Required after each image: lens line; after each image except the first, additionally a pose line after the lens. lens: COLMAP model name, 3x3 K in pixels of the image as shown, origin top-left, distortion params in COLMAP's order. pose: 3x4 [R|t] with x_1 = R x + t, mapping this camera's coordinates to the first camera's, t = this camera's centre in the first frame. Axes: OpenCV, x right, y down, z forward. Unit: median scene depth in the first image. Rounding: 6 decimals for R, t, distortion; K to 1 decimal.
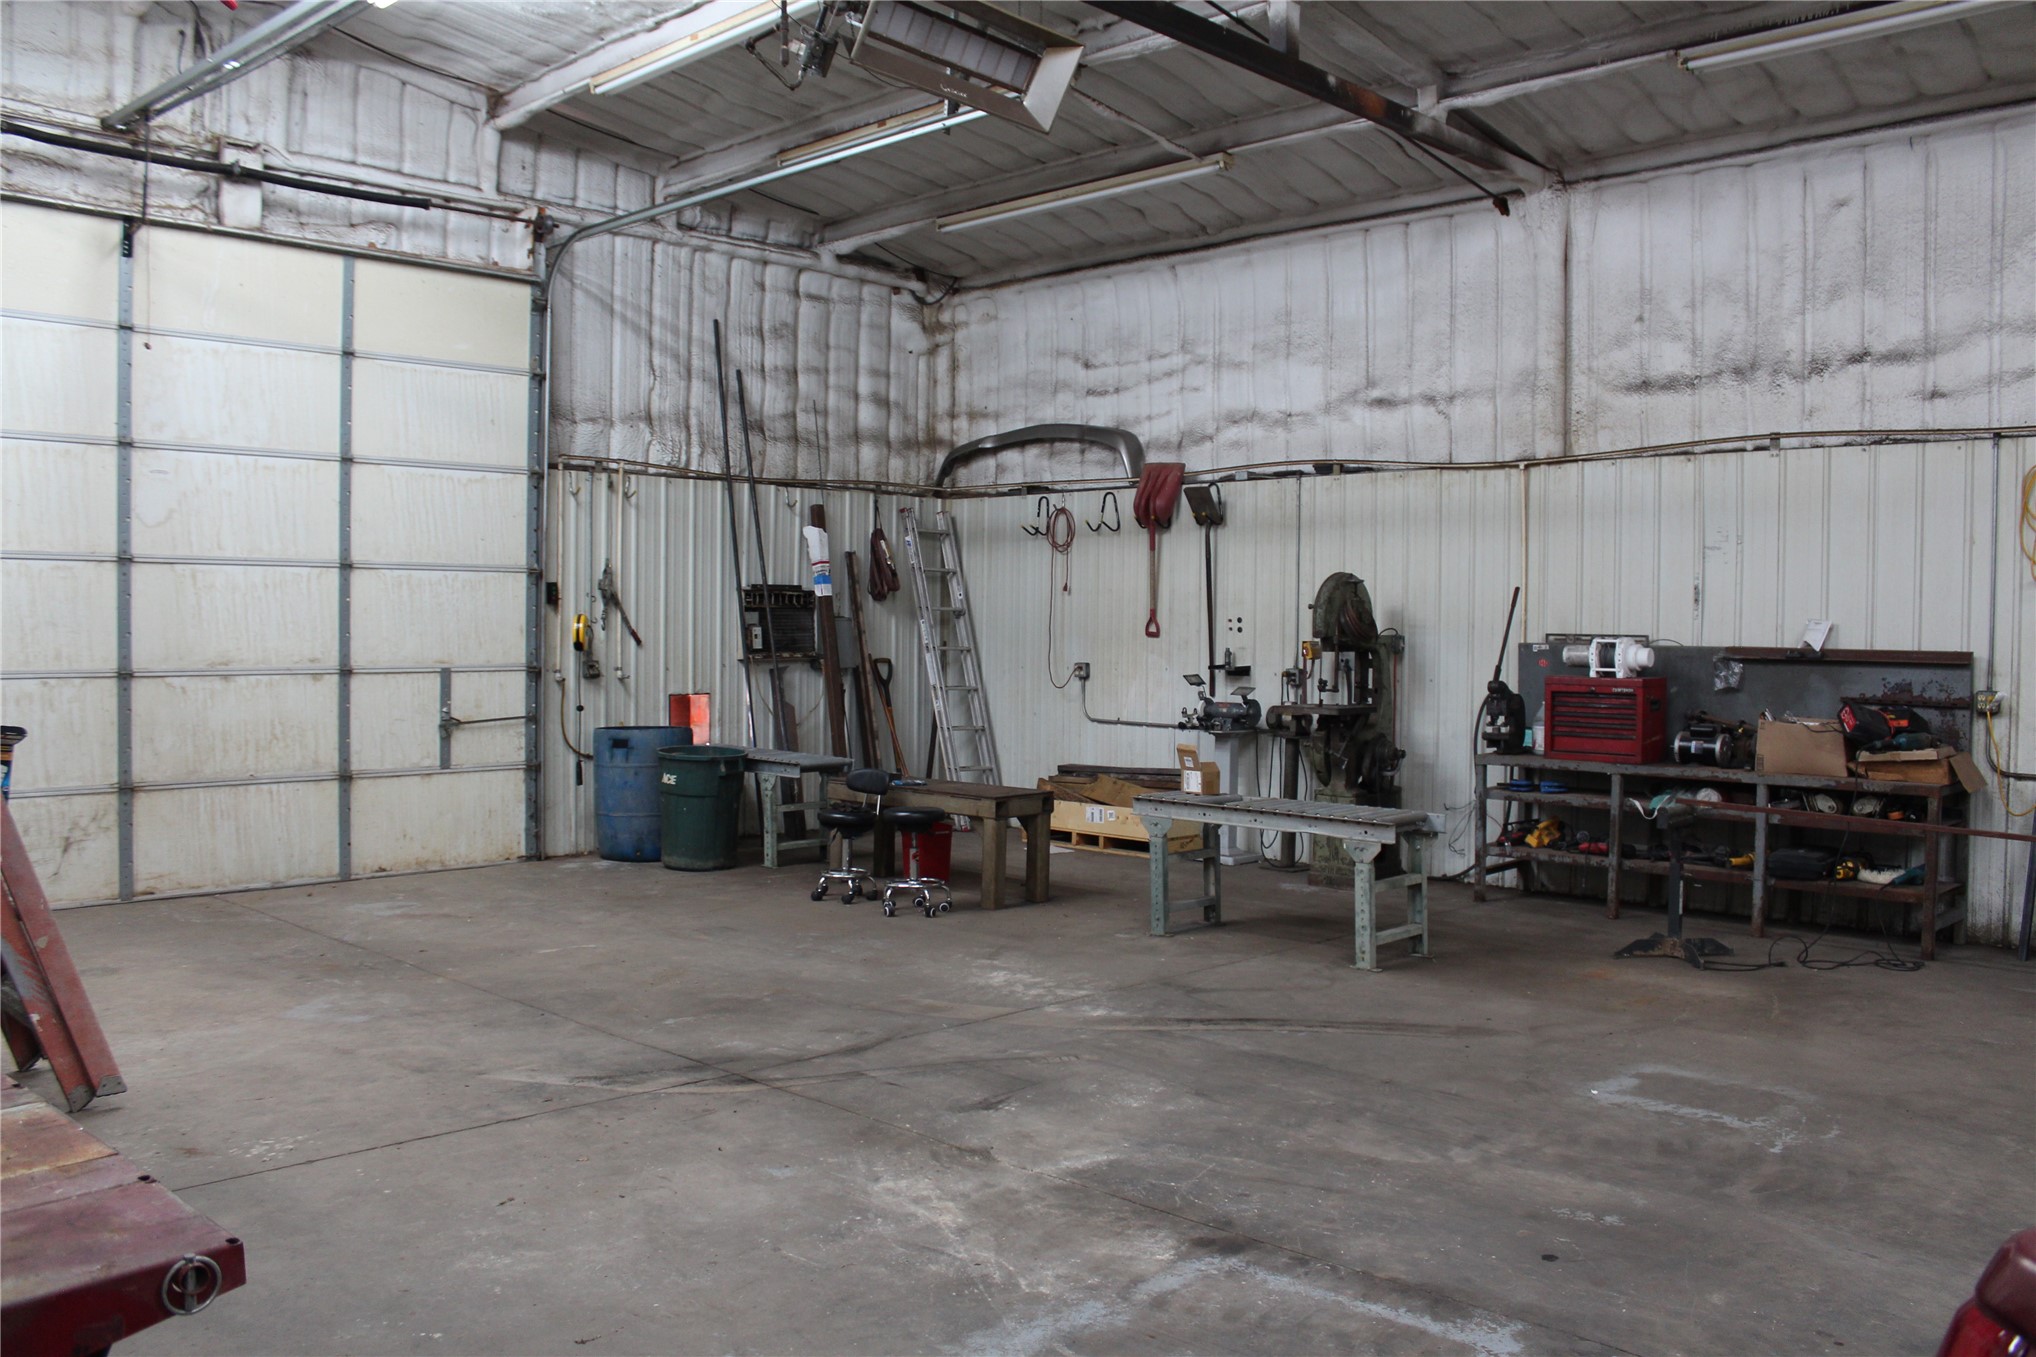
lens RADIAL K [[1682.3, 0, 1027.2], [0, 1682.3, 676.2], [0, 0, 1]] dist [-0.163234, 0.144264]
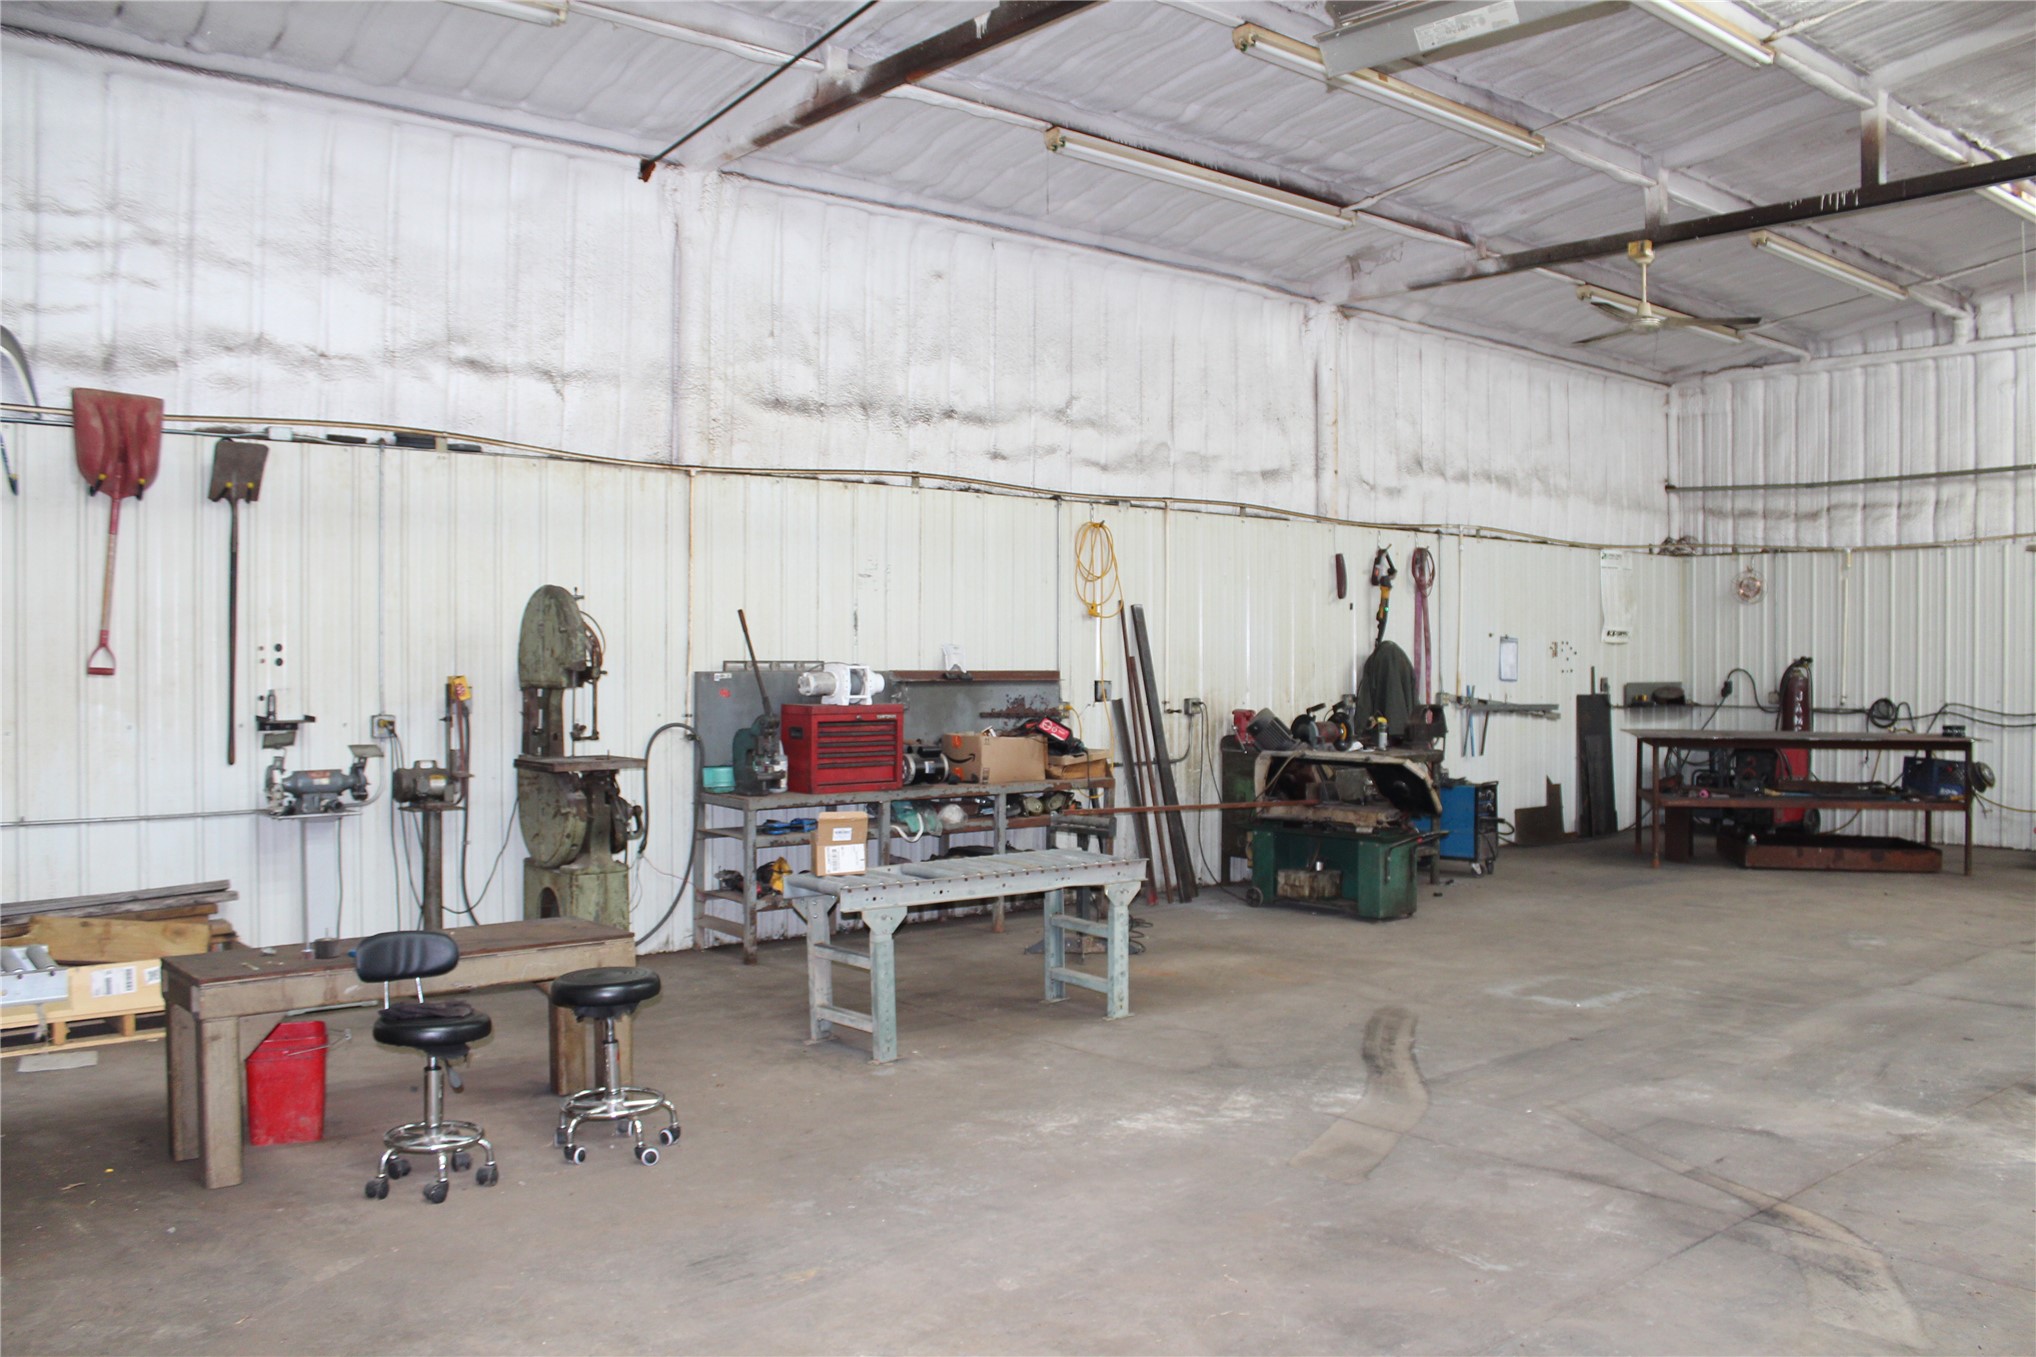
lens RADIAL K [[1682.3, 0, 1042.5], [0, 1682.3, 679.8], [0, 0, 1]] dist [-0.163234, 0.144264]
pose [[0.090702, -0.024393, 0.995579, -0.644954], [0.028665, 0.999350, 0.021874, -0.033686], [-0.995465, 0.026555, 0.091343, 0.821623]]
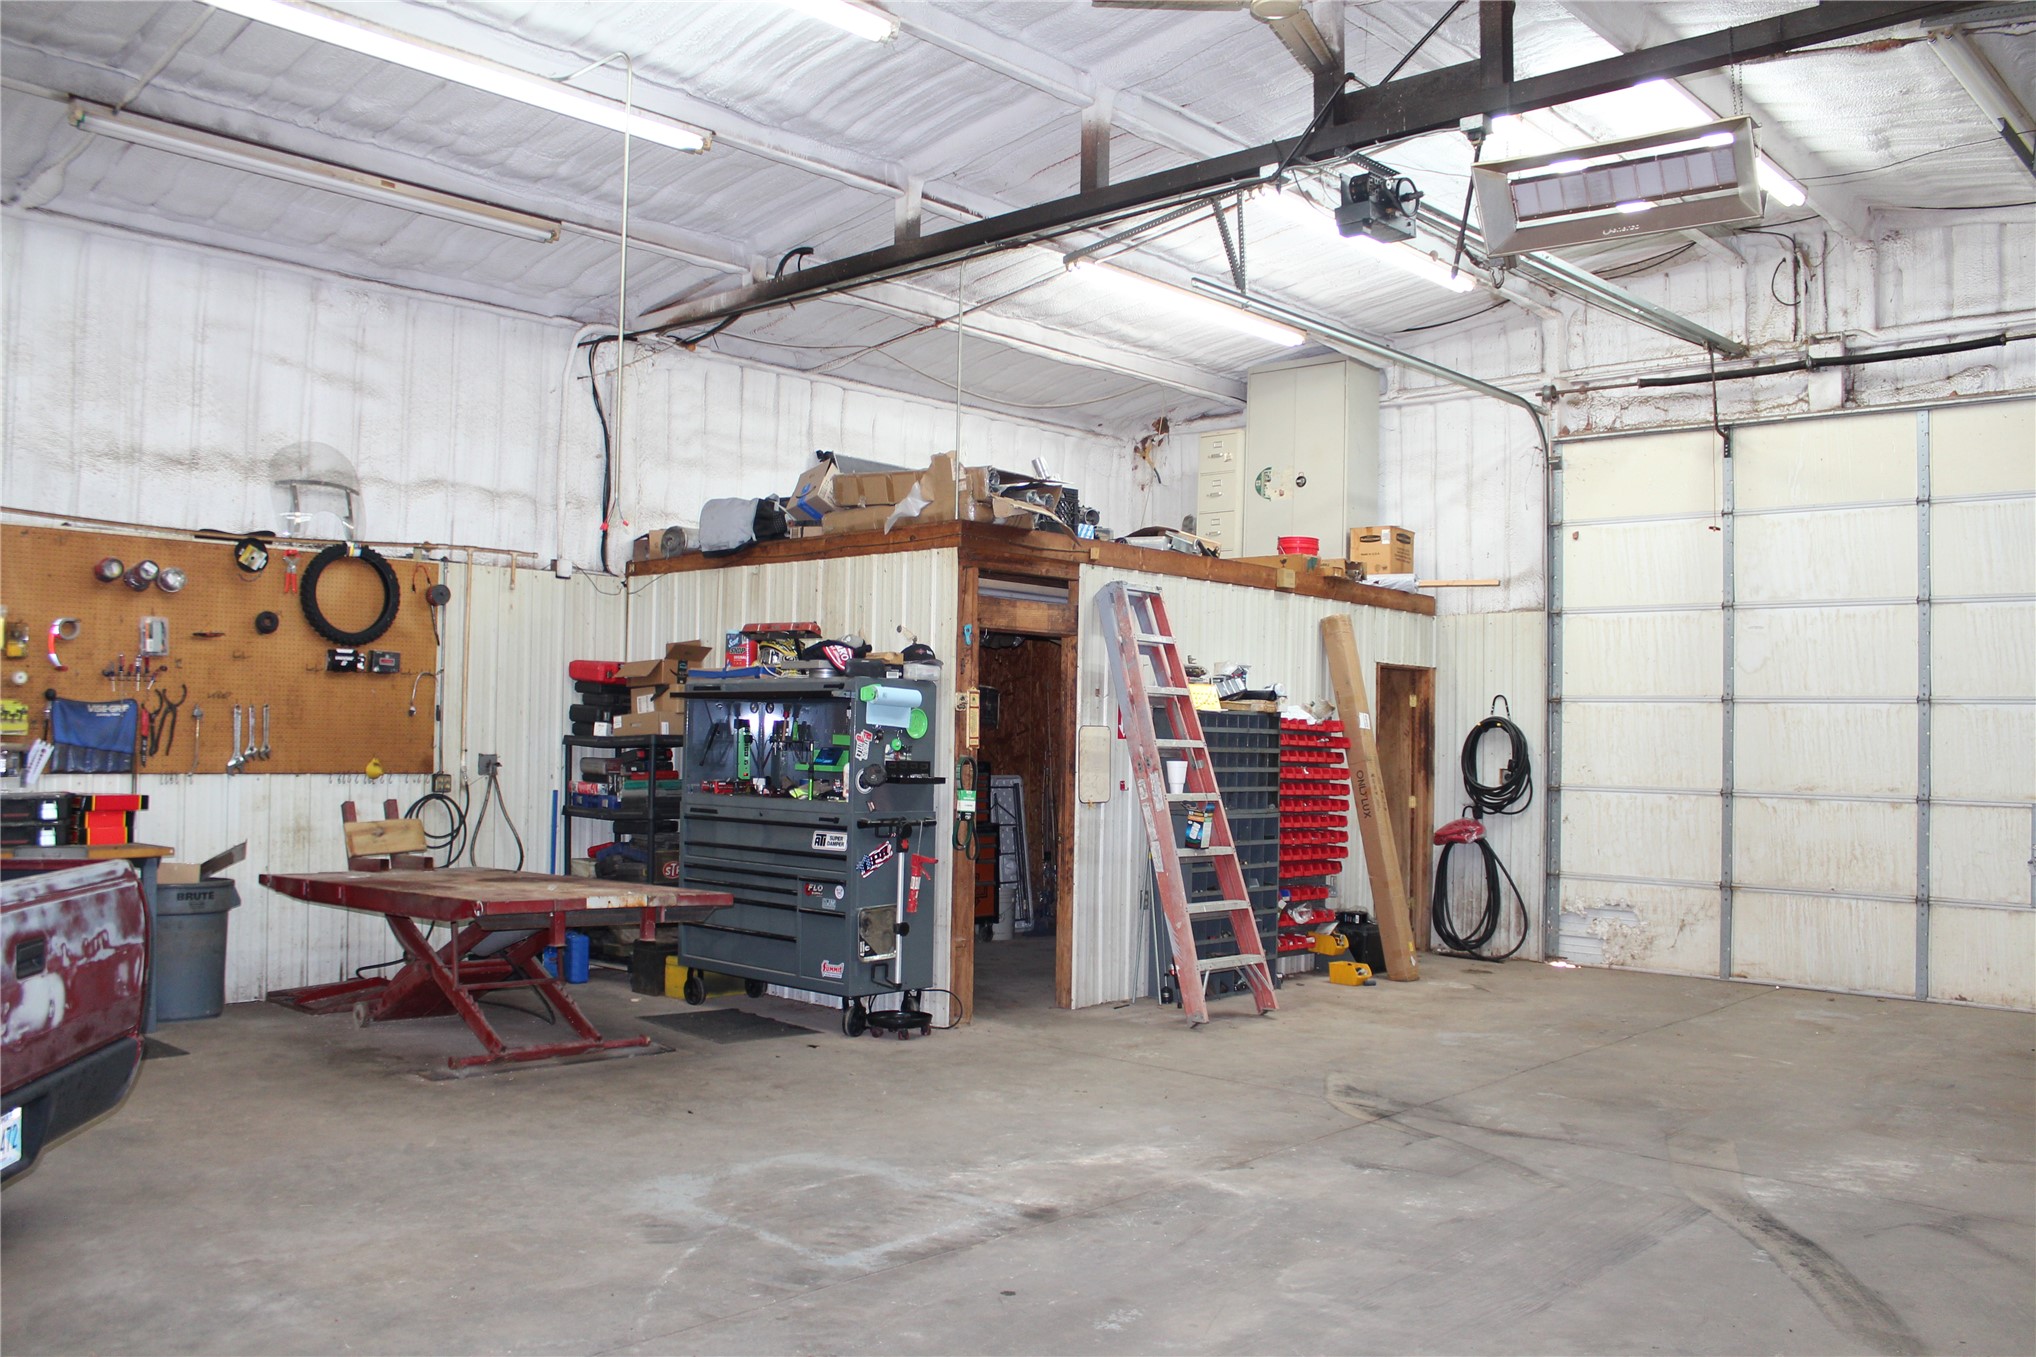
lens RADIAL K [[1682.3, 0, 1045.9], [0, 1682.3, 660.3], [0, 0, 1]] dist [-0.163234, 0.144264]
pose [[0.030251, -0.052087, -0.998184, 0.683546], [-0.050255, 0.997299, -0.053563, -0.009687], [0.998278, 0.051784, 0.027551, 0.448801]]
